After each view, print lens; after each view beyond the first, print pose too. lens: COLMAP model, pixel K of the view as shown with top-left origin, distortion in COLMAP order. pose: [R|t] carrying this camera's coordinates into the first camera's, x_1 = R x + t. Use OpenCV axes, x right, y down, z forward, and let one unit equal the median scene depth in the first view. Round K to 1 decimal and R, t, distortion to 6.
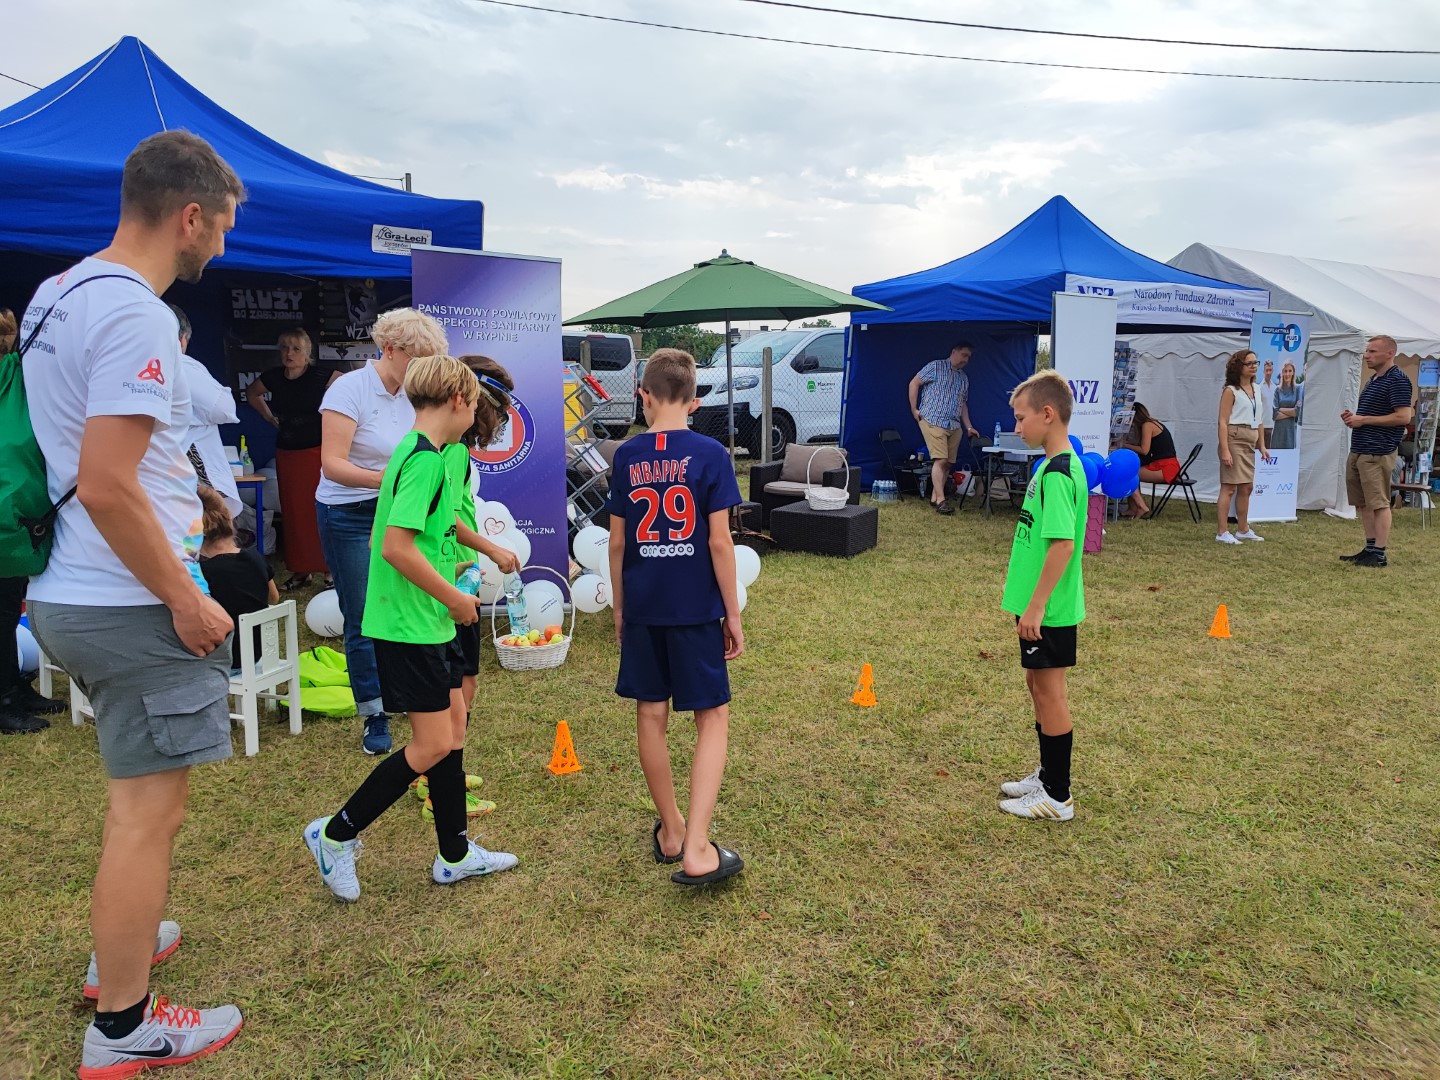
lens RADIAL K [[1040.4, 0, 707.5], [0, 1040.4, 527.6], [0, 0, 1]] dist [0.045499, -0.044416]
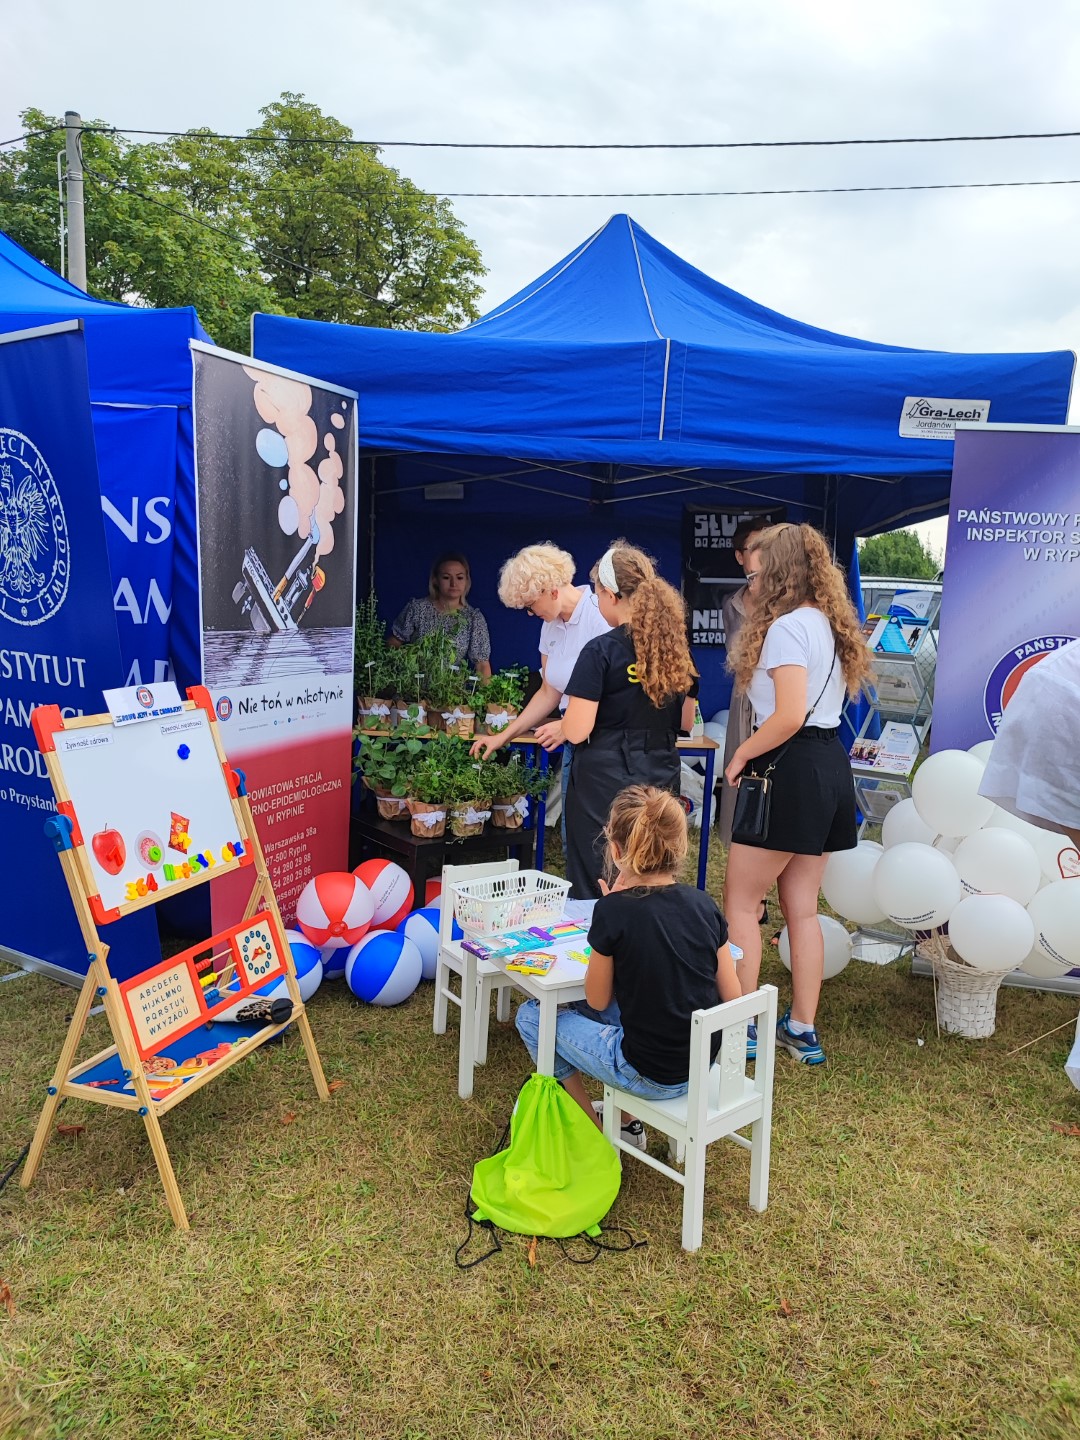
lens RADIAL K [[1040.4, 0, 539.1], [0, 1040.4, 725.0], [0, 0, 1]] dist [0.045499, -0.044416]
pose [[0.854033, 0.069896, -0.515503, -0.142008], [-0.092482, 0.995547, -0.018232, -0.035660], [0.511933, 0.063245, 0.856694, 0.274313]]
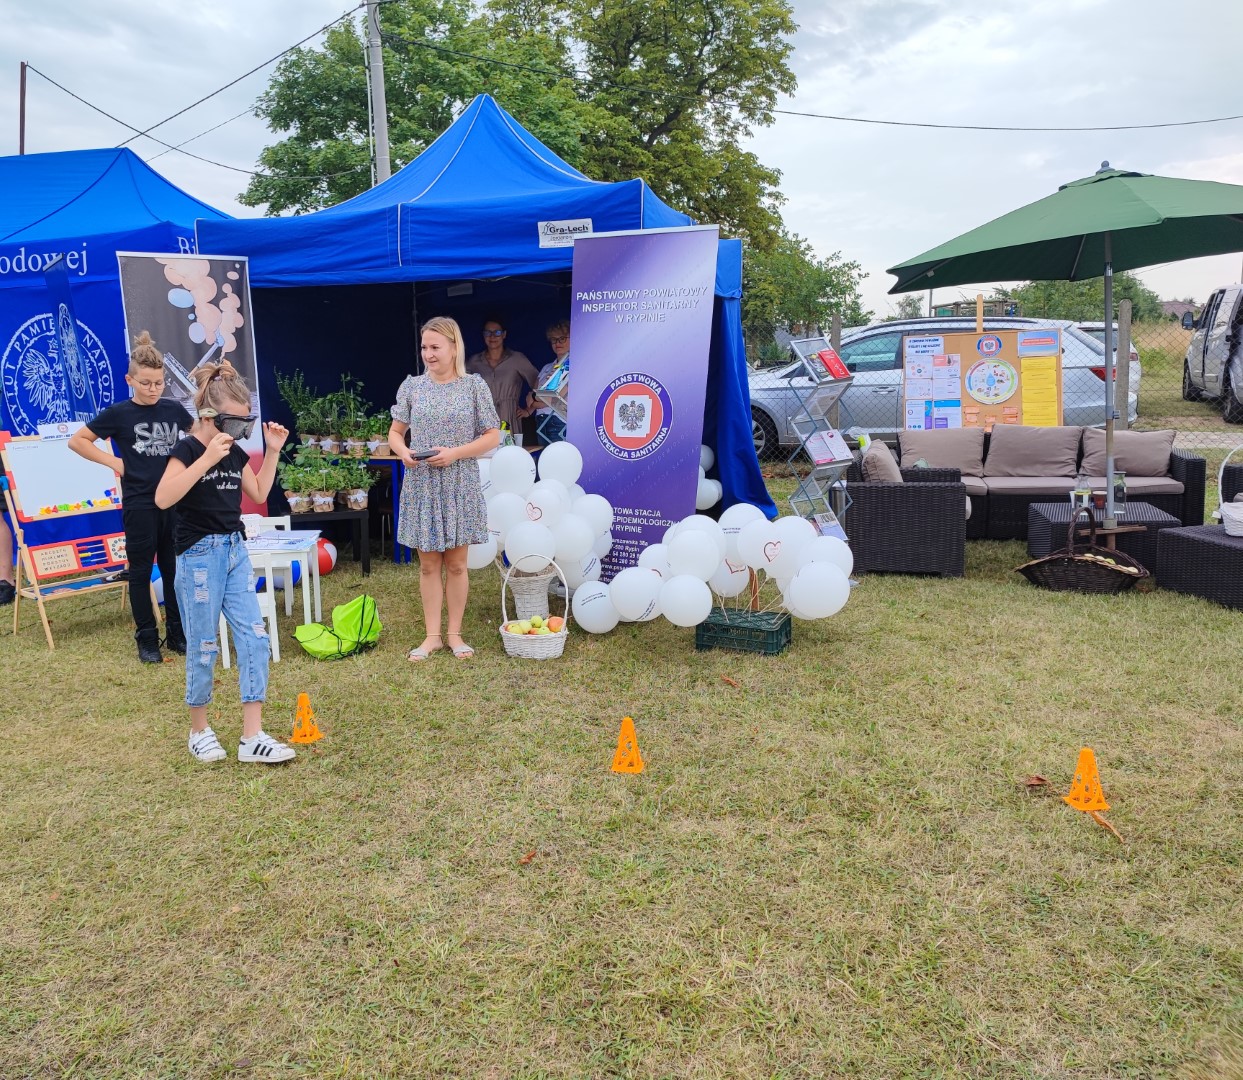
lens RADIAL K [[1023.9, 0, 524.2], [0, 1023.9, 548.0], [0, 0, 1]] dist [0.023838, 0.025468]
pose [[0.577022, 0.105496, -0.809887, 0.513660], [-0.075377, 0.994269, 0.075809, -0.034675], [0.813243, 0.017304, 0.581667, 0.356343]]
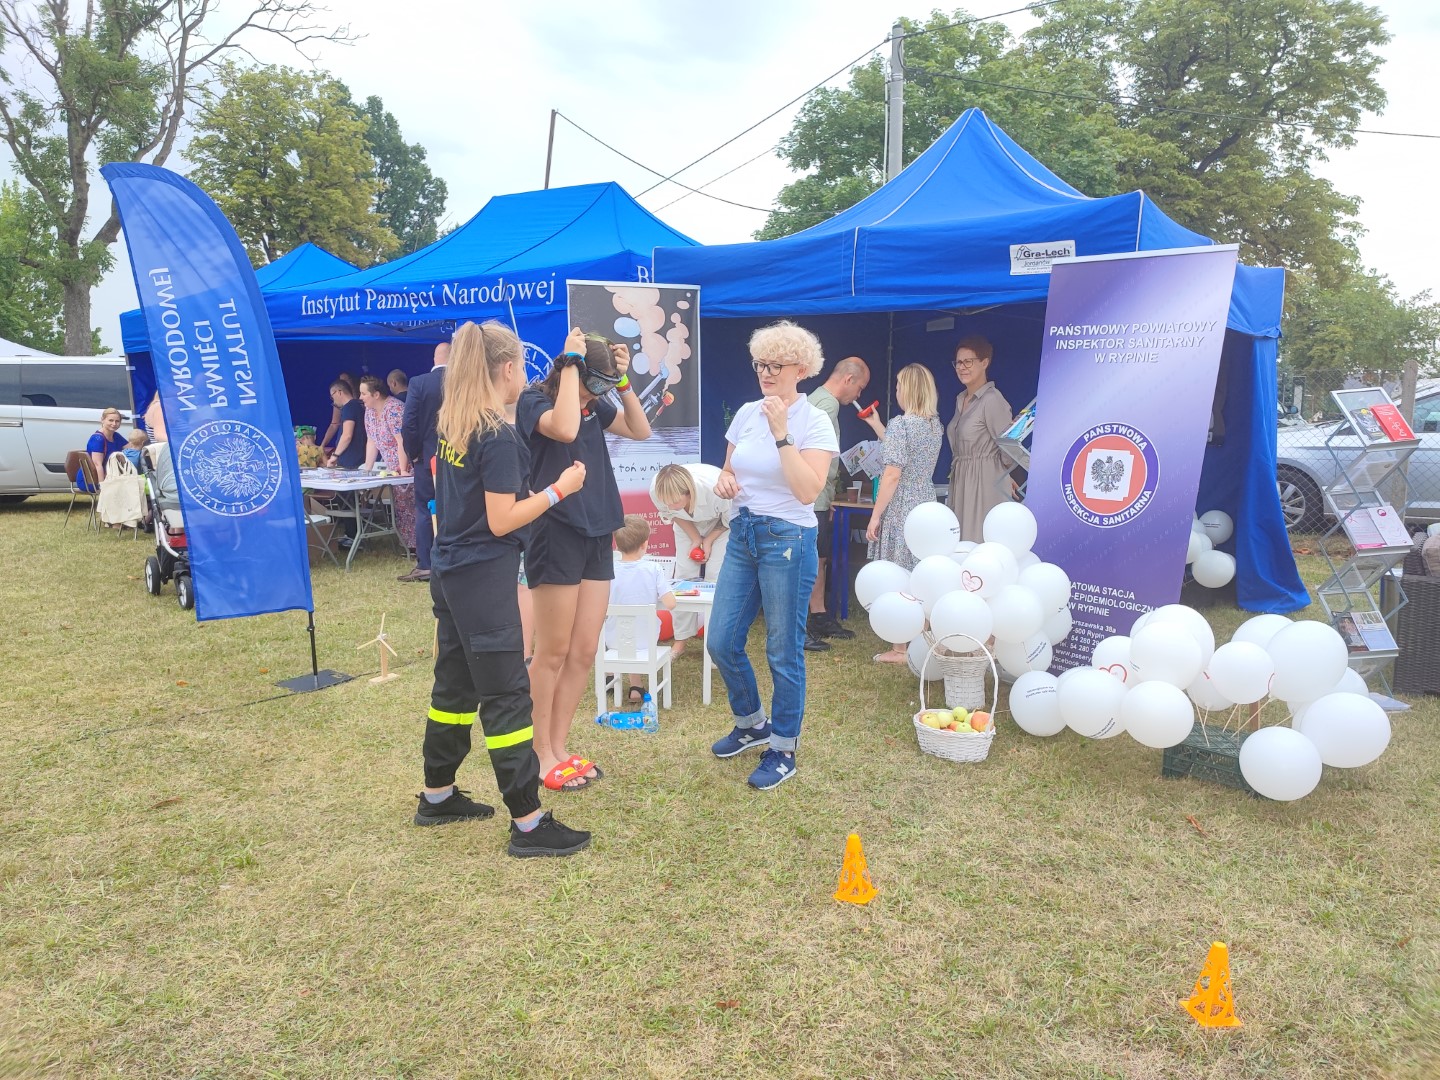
lens RADIAL K [[1040.4, 0, 735.2], [0, 1040.4, 539.3], [0, 0, 1]] dist [0.045499, -0.044416]
pose [[0.323037, 0.101274, -0.940952, 0.457776], [-0.136533, 0.988844, 0.059556, -0.051257], [0.936486, 0.109233, 0.333260, 0.457406]]
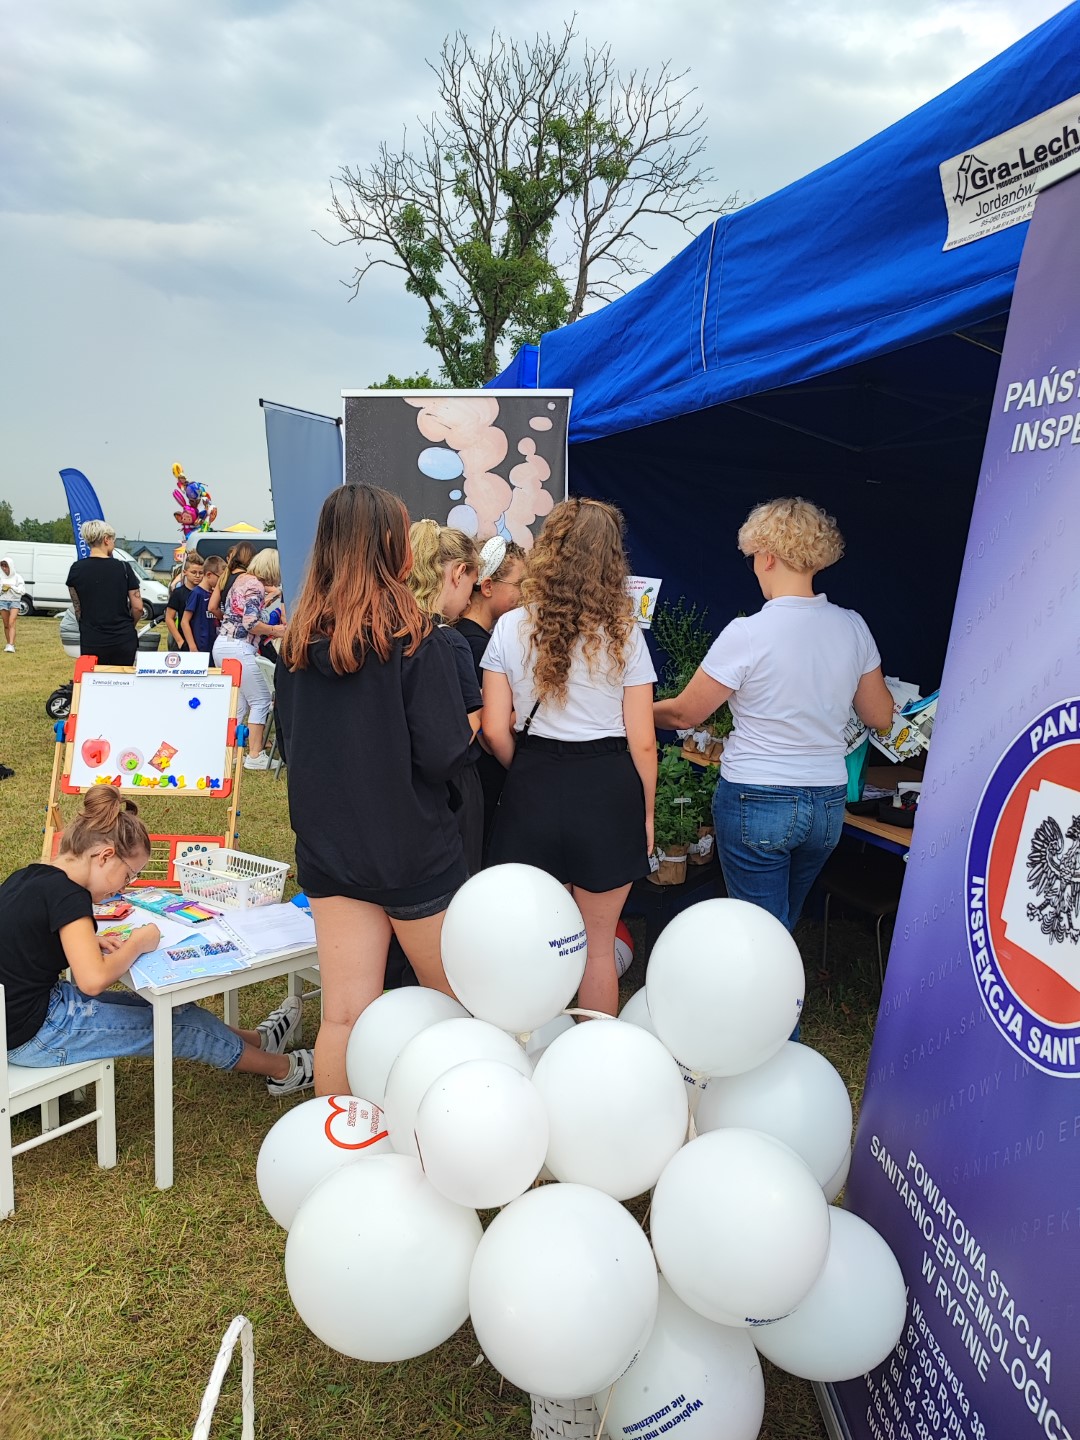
lens RADIAL K [[1040.4, 0, 551.3], [0, 1040.4, 724.8], [0, 0, 1]] dist [0.045499, -0.044416]
pose [[-0.256140, 0.103746, -0.961056, 0.038339], [-0.181445, 0.971391, 0.153220, -0.138121], [0.949458, 0.213625, -0.229988, 0.922033]]
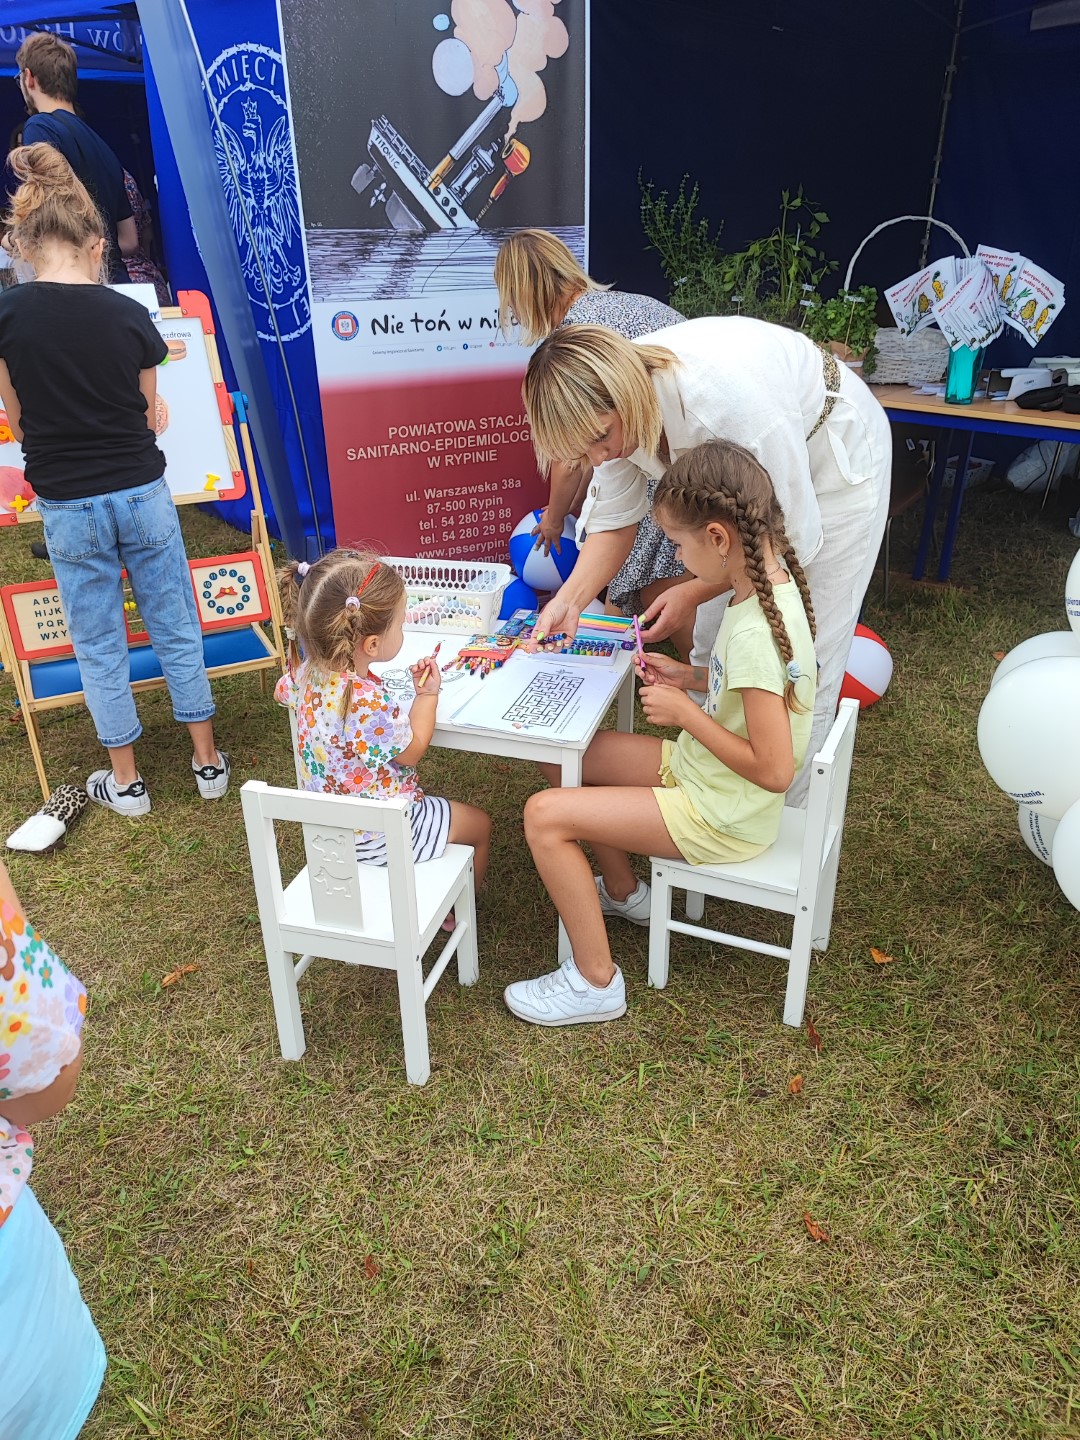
lens RADIAL K [[1040.4, 0, 548.9], [0, 1040.4, 723.1], [0, 0, 1]] dist [0.045499, -0.044416]
pose [[0.229750, 0.414067, -0.880775, -0.033865], [-0.139868, 0.909636, 0.391151, -0.074611], [0.963147, 0.033325, 0.266903, 0.623440]]
